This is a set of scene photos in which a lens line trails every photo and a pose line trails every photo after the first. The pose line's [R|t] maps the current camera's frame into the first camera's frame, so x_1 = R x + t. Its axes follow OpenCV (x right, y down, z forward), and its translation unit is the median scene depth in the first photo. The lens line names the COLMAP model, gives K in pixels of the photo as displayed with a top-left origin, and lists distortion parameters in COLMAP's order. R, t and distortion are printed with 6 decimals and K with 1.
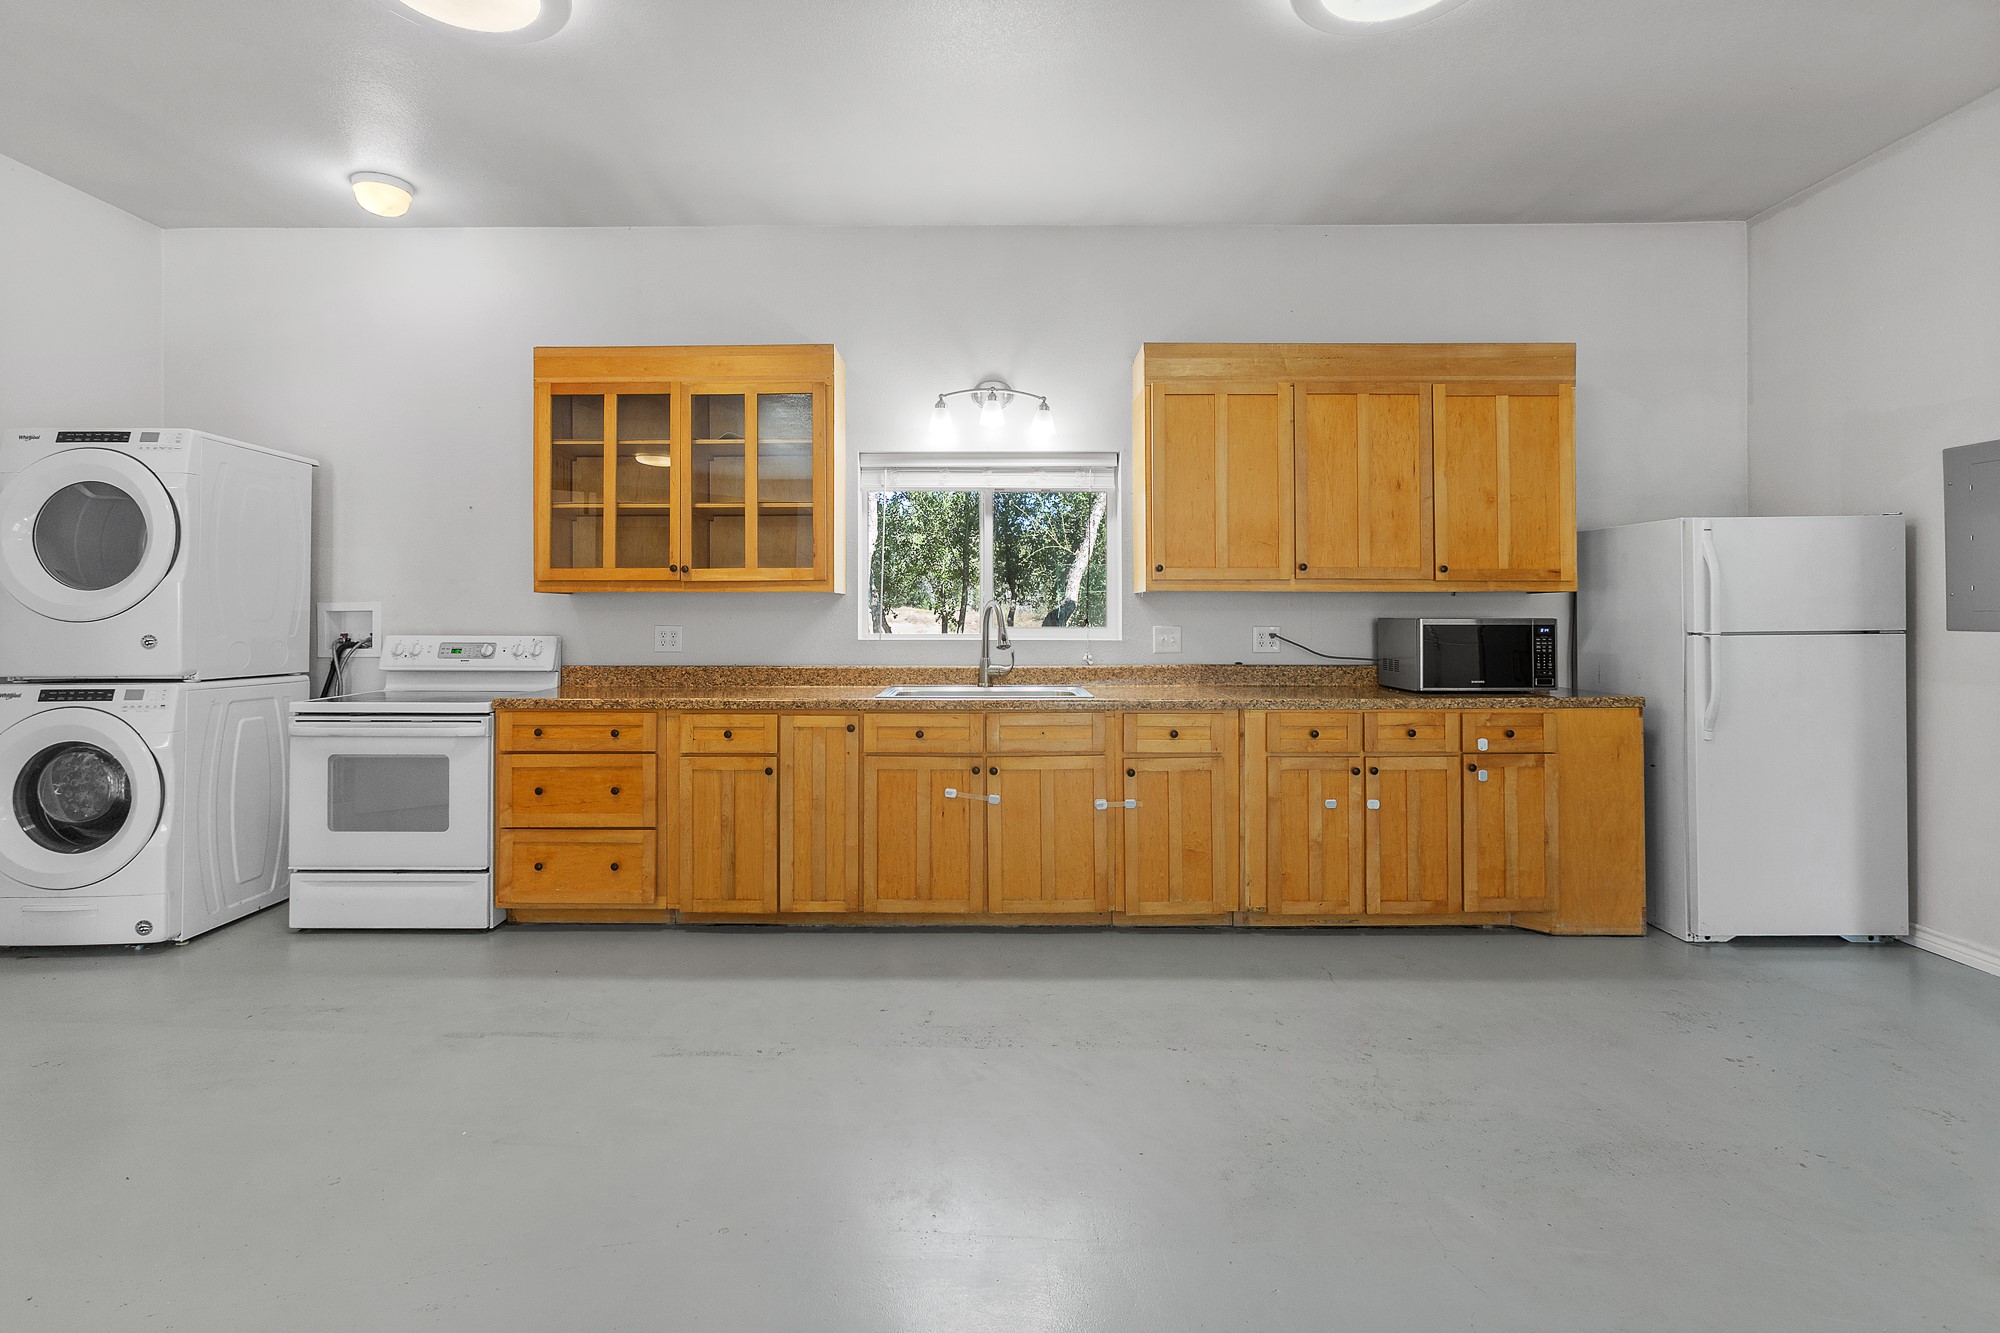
lens RADIAL K [[916.1, 0, 1019.2], [0, 916.1, 600.0], [0, 0, 1]] dist [-0.010923, 0.005865]
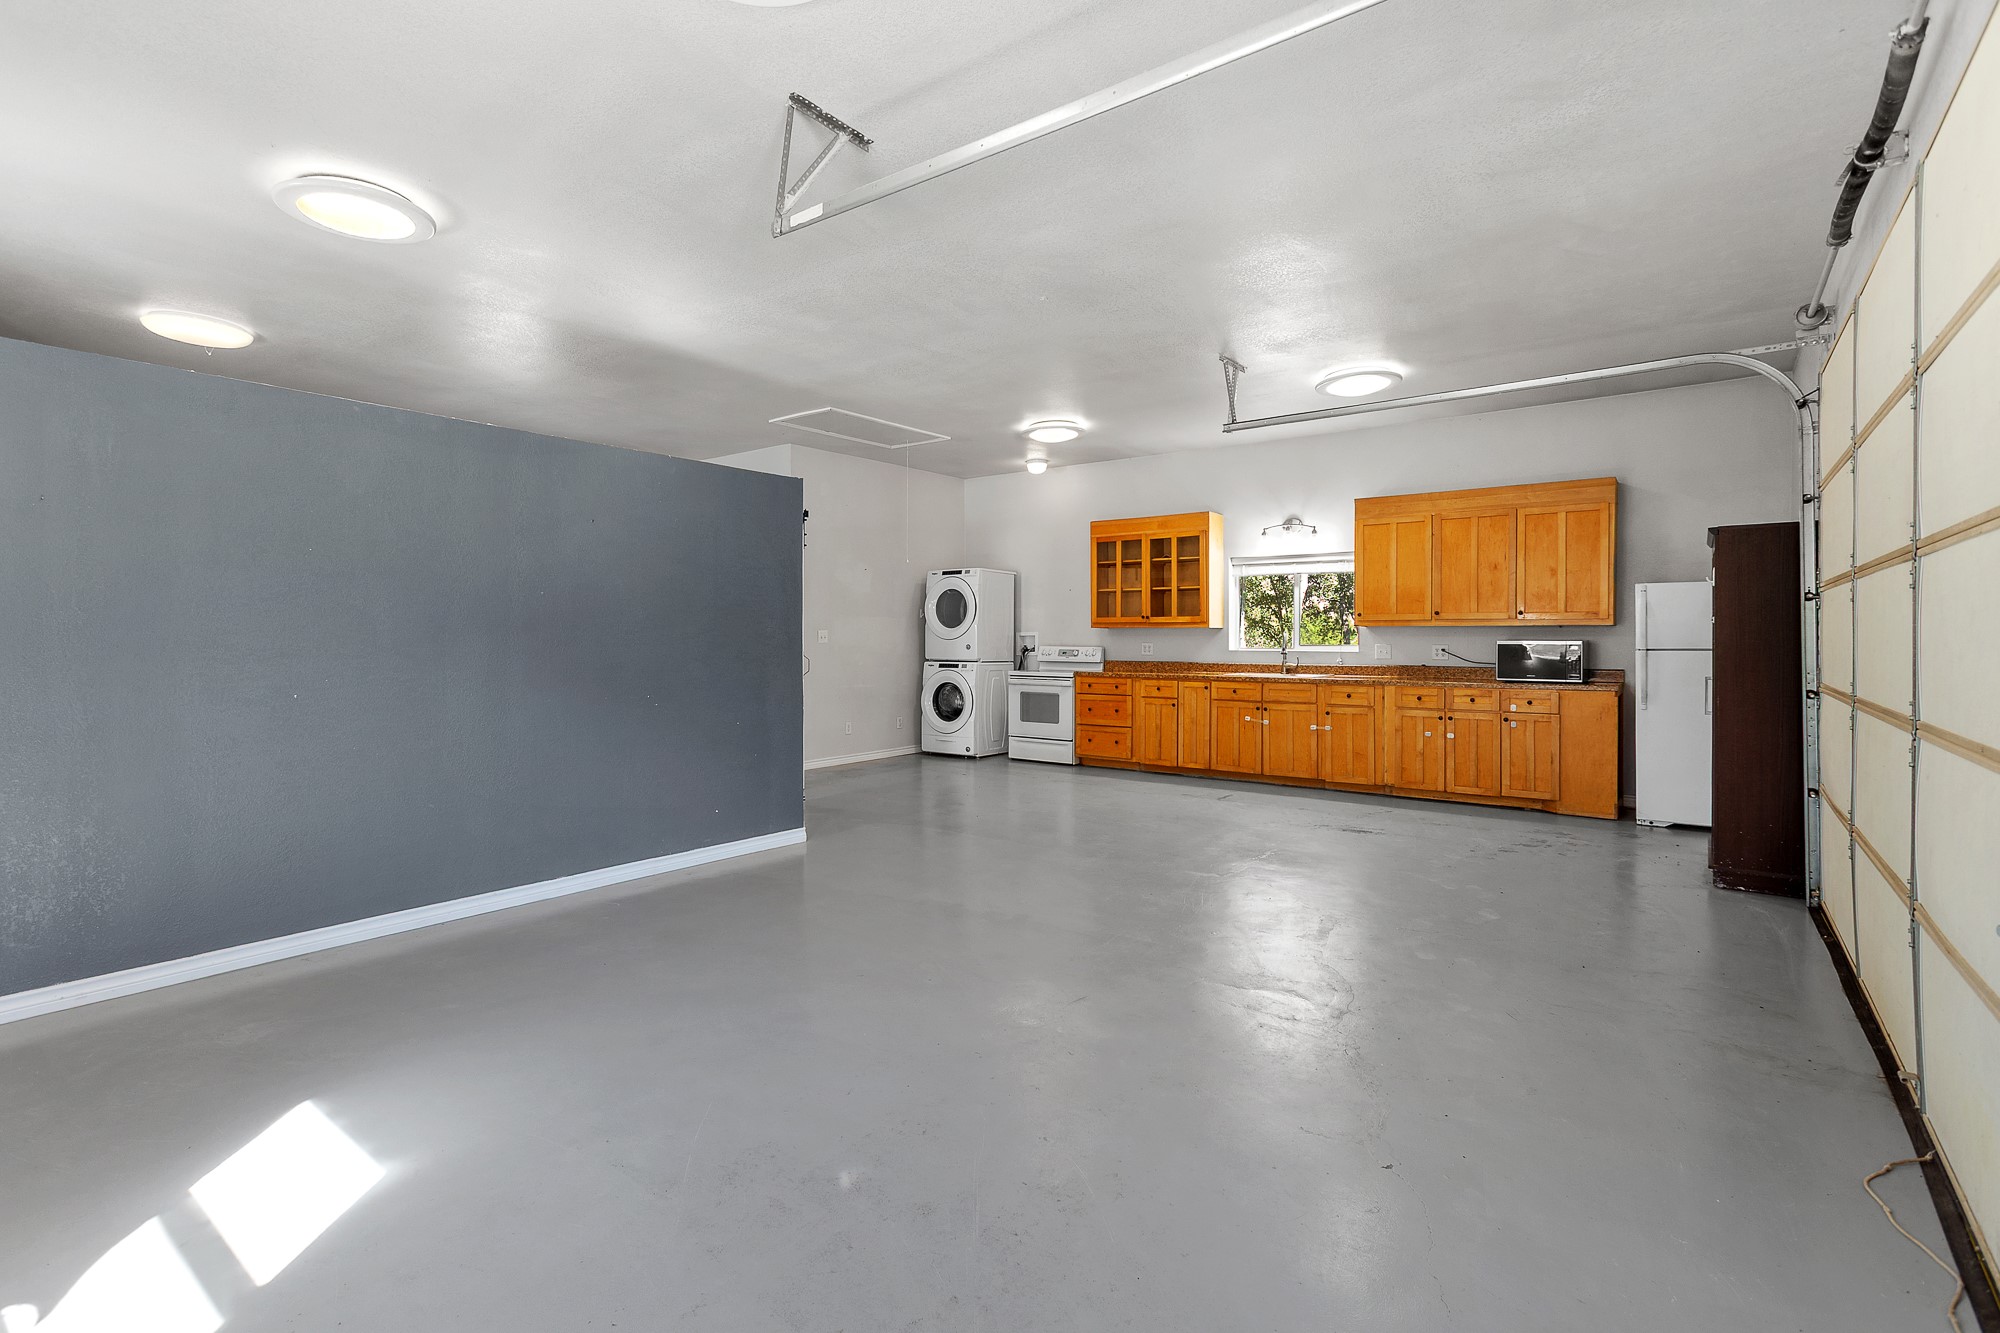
lens RADIAL K [[916.1, 0, 1000.9], [0, 916.1, 650.7], [0, 0, 1]] dist [-0.010923, 0.005865]
pose [[0.788444, 0.011351, -0.615002, 0.791475], [0.007121, 0.999594, 0.027579, -0.017668], [0.615065, -0.026124, 0.788043, -1.073758]]
